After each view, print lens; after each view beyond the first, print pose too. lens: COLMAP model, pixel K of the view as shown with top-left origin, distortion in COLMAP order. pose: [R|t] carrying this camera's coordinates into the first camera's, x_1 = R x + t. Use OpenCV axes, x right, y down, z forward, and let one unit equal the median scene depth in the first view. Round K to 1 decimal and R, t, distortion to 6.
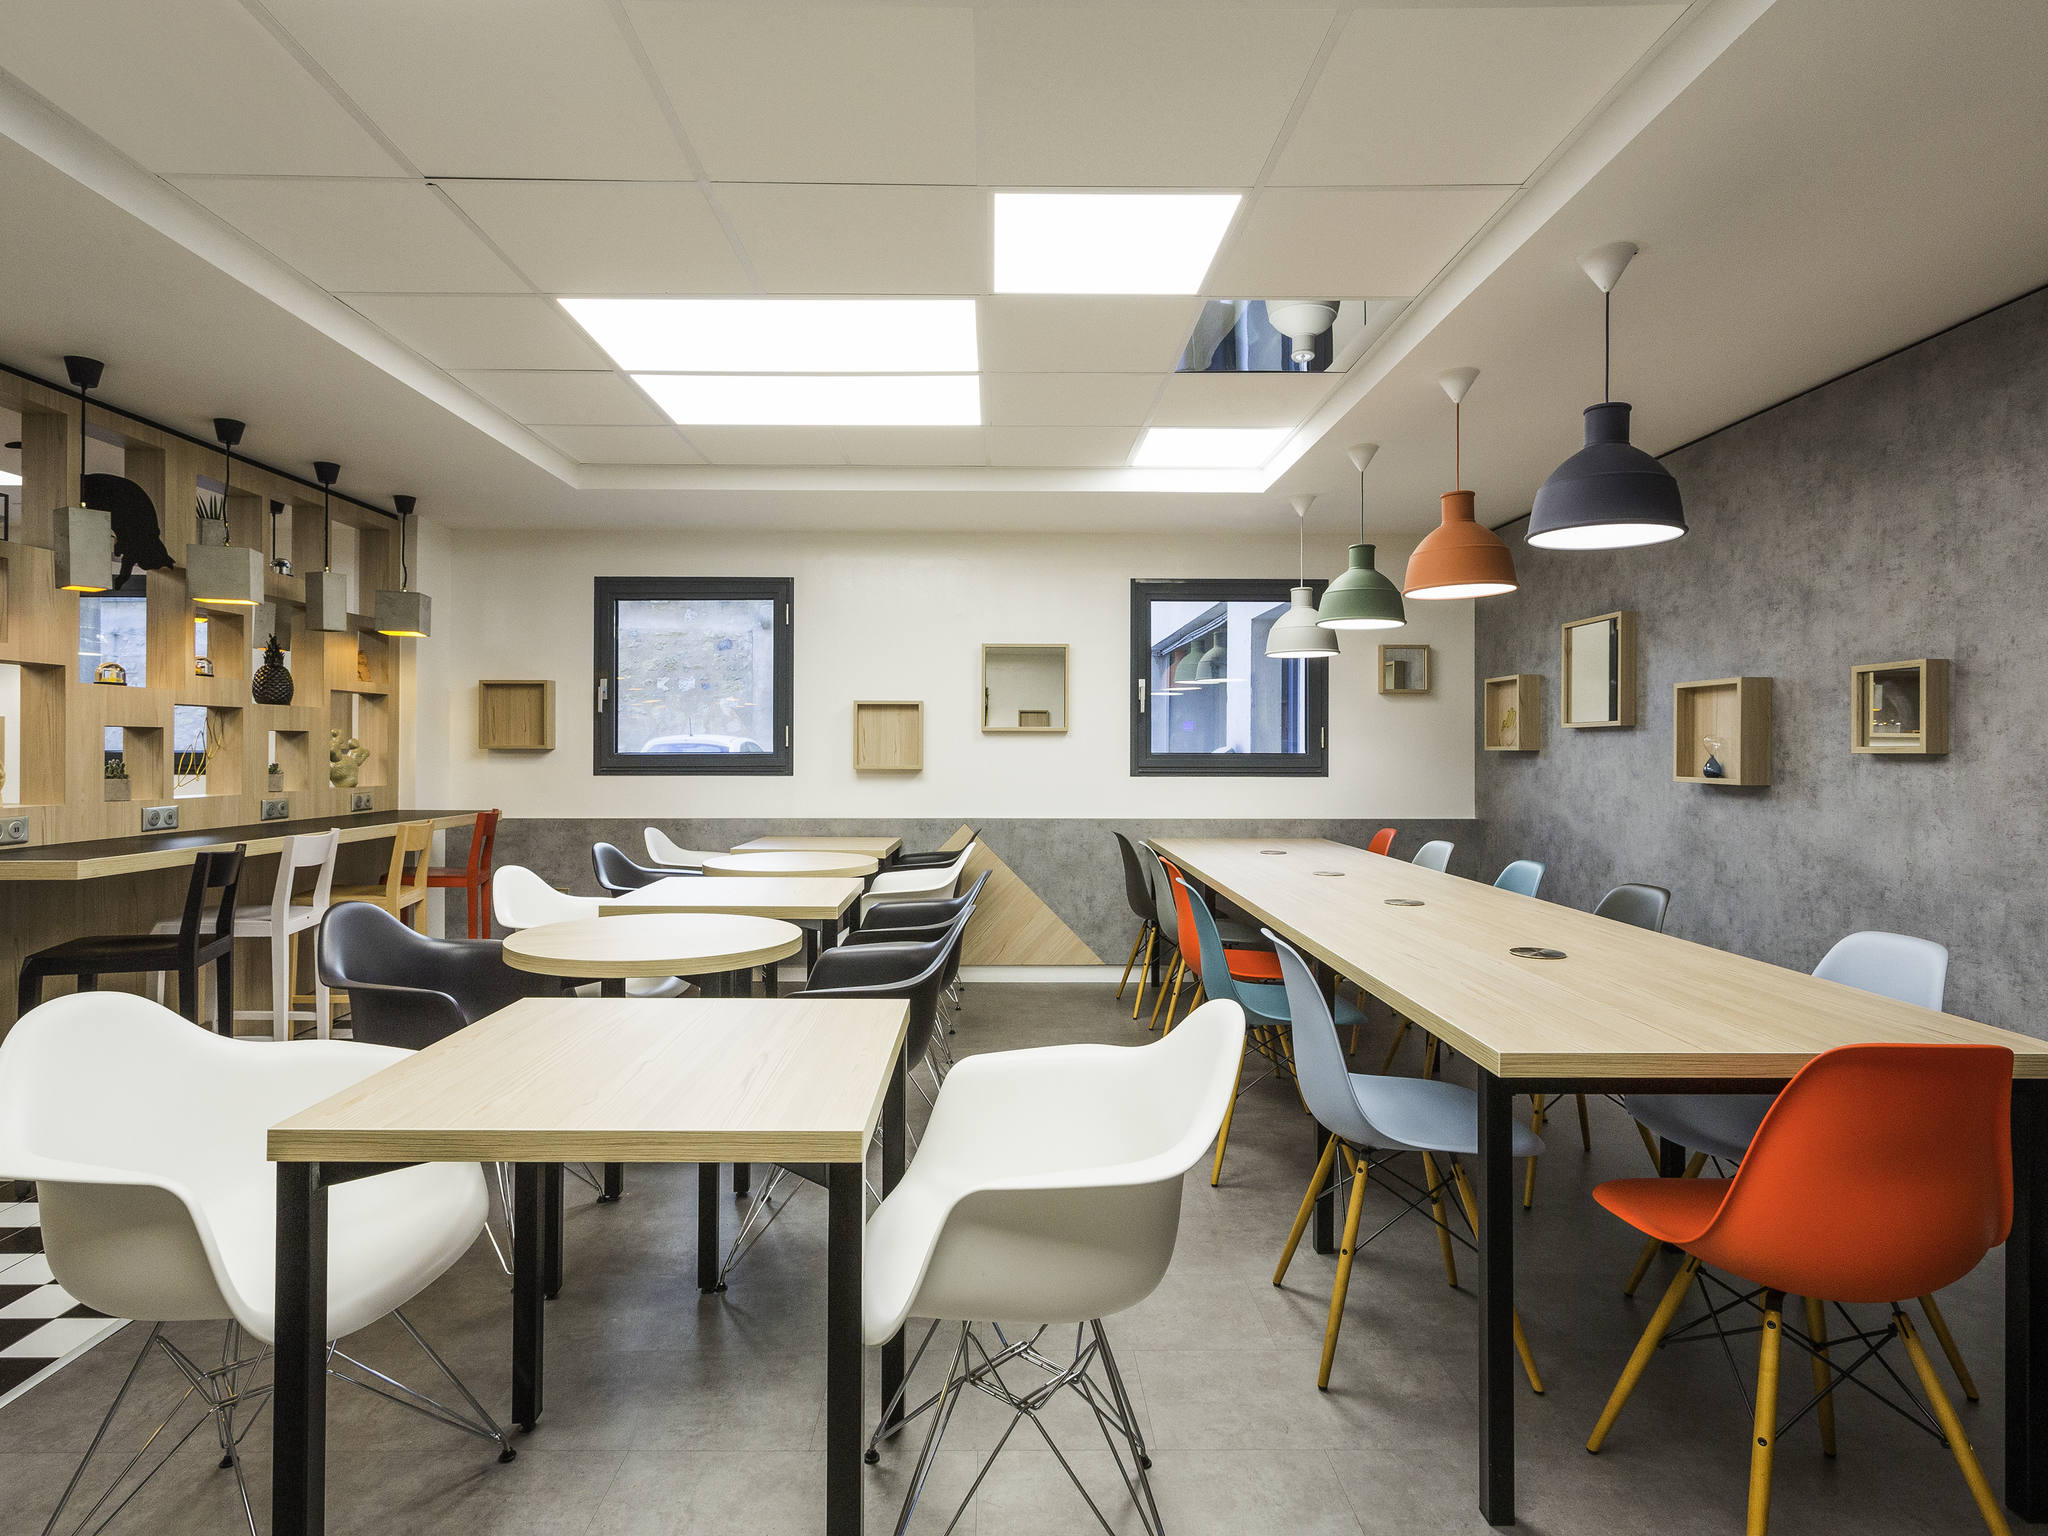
lens RADIAL K [[1082.7, 0, 1021.8], [0, 1082.7, 759.0], [0, 0, 1]] dist [-0.002918, 0.003789]
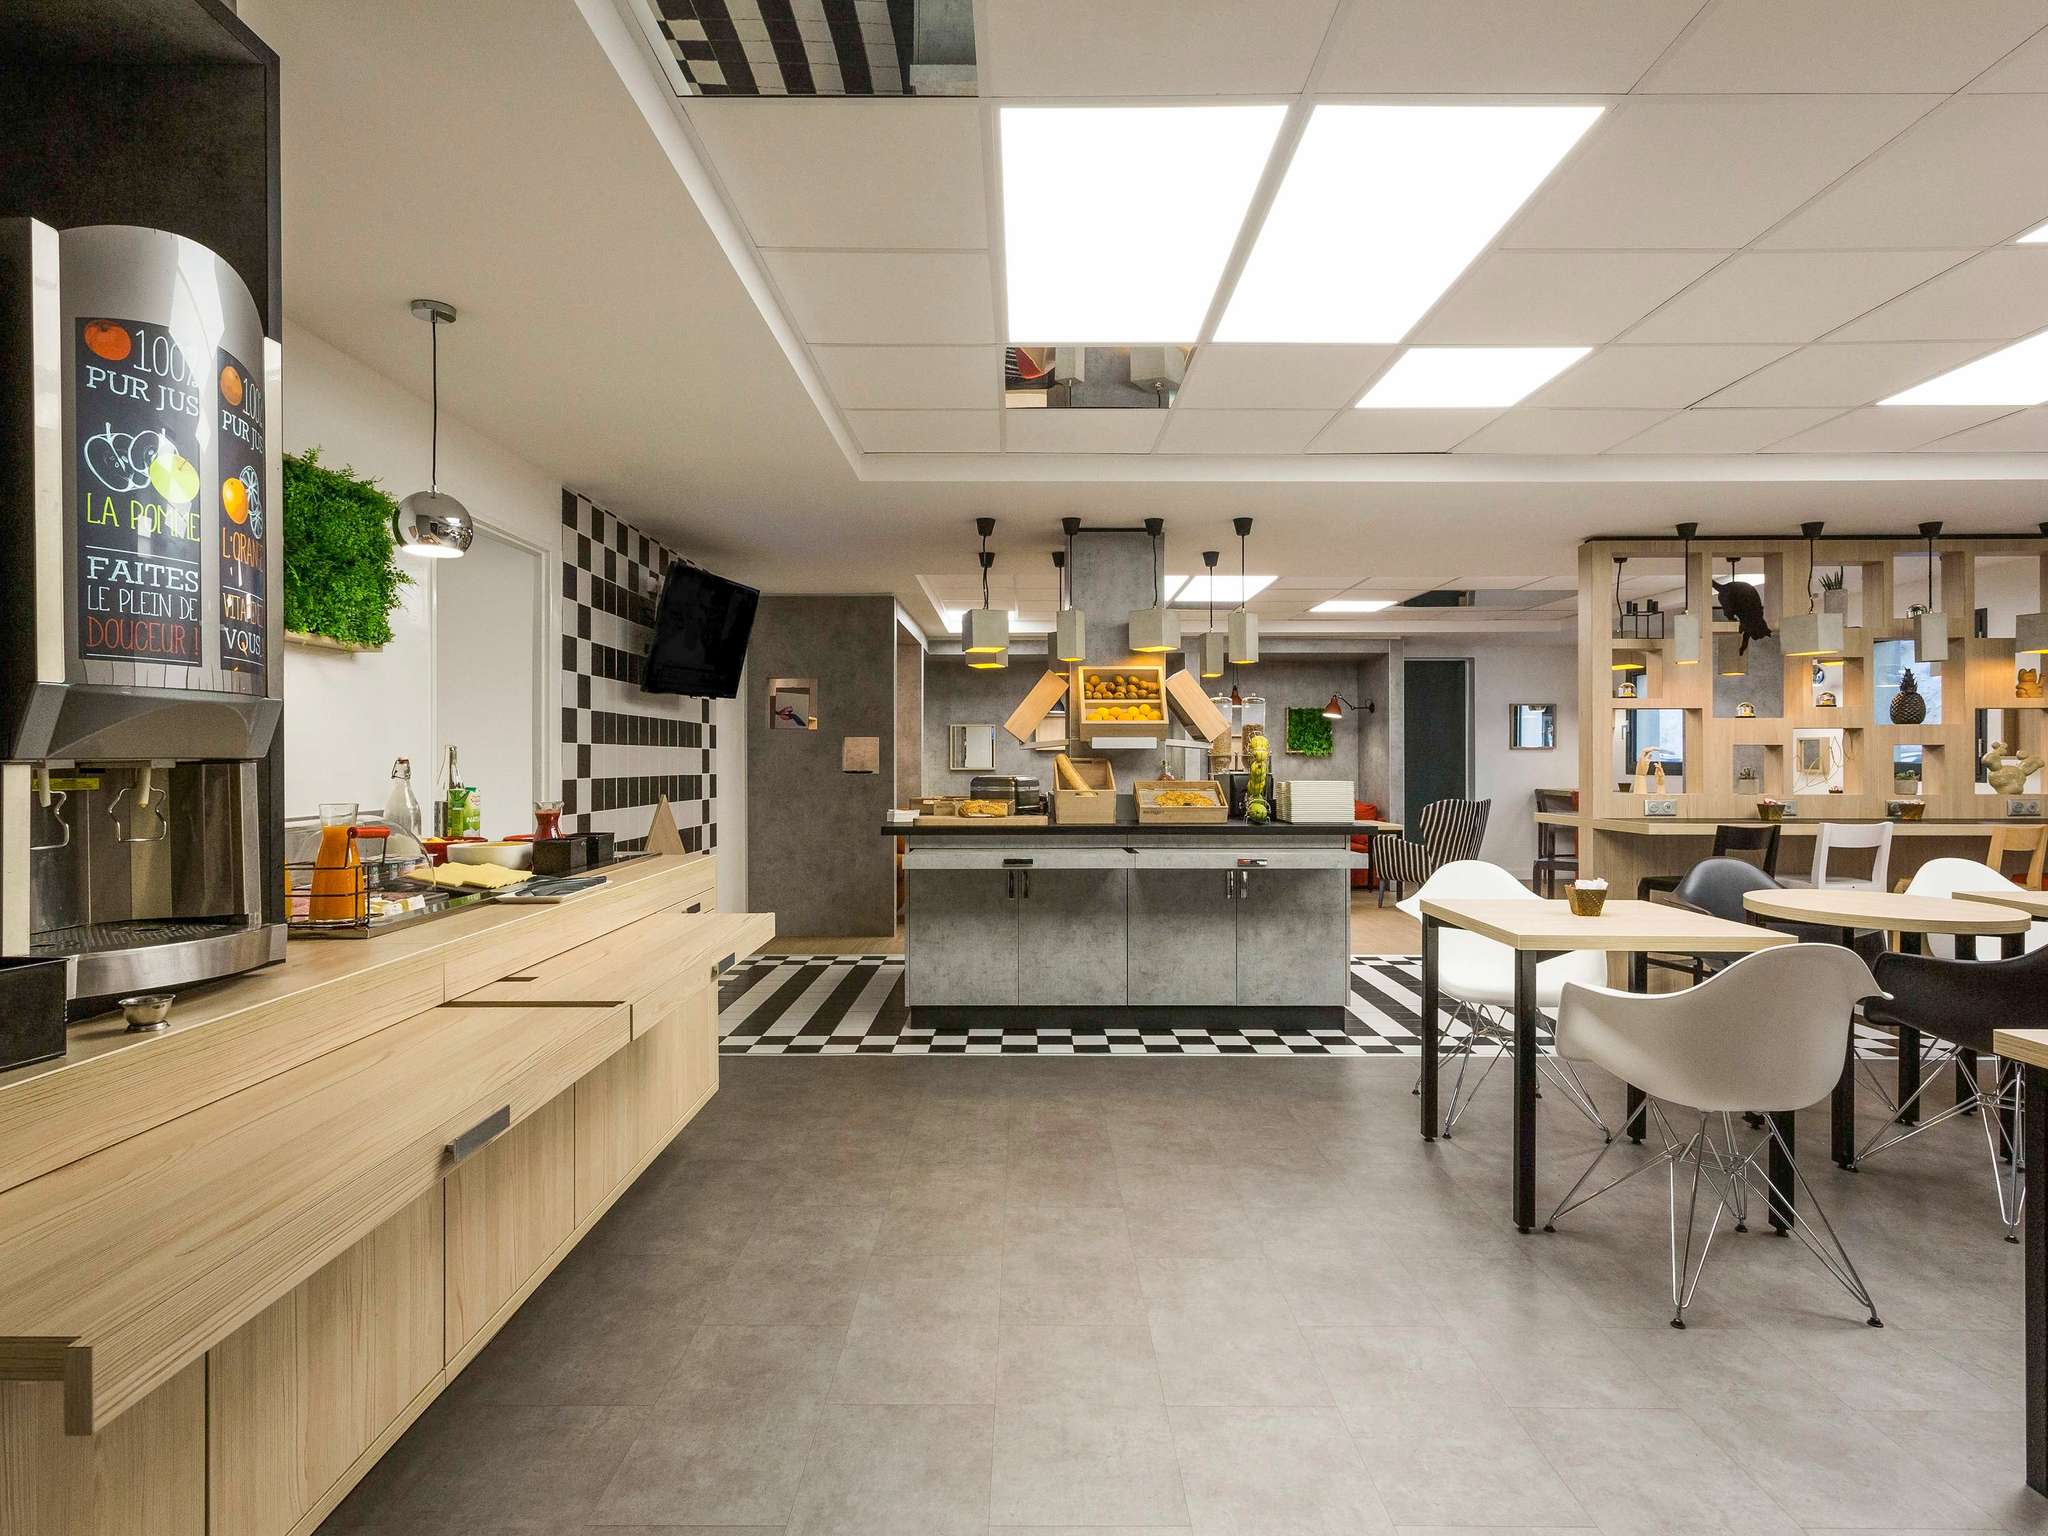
lens RADIAL K [[1082.7, 0, 1024.3], [0, 1082.7, 763.3], [0, 0, 1]] dist [-0.002918, 0.003789]
pose [[-0.016612, -0.002390, -0.999859, 2.170013], [-0.003888, 0.999990, -0.002326, 0.004421], [0.999854, 0.003849, -0.016621, 0.034948]]
